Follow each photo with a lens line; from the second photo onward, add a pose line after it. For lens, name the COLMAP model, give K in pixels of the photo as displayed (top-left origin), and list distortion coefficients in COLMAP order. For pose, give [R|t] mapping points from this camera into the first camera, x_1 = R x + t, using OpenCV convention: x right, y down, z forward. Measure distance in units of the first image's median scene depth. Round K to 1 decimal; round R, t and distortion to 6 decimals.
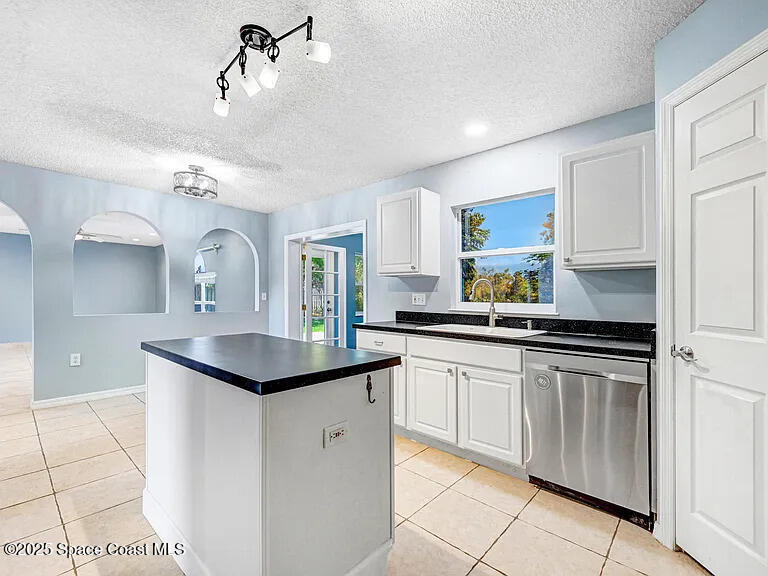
lens RADIAL K [[354.7, 0, 377.0], [0, 354.7, 292.7], [0, 0, 1]] dist [-0.000695, -0.000003]
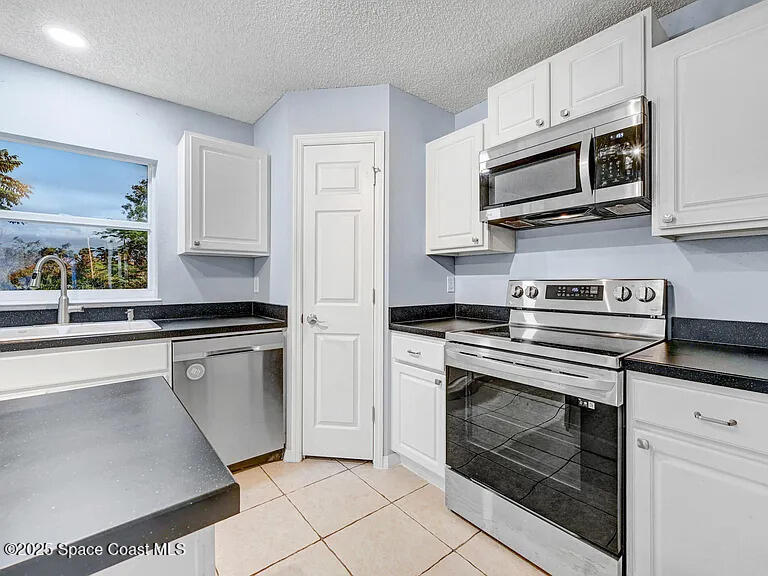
lens RADIAL K [[347.4, 0, 383.1], [0, 347.4, 275.5], [0, 0, 1]] dist [0.001097, 0.000060]
pose [[0.147681, 0.006079, 0.989016, -0.292614], [-0.005828, 0.999969, -0.005276, -0.001008], [-0.989018, -0.004985, 0.147712, 0.294481]]
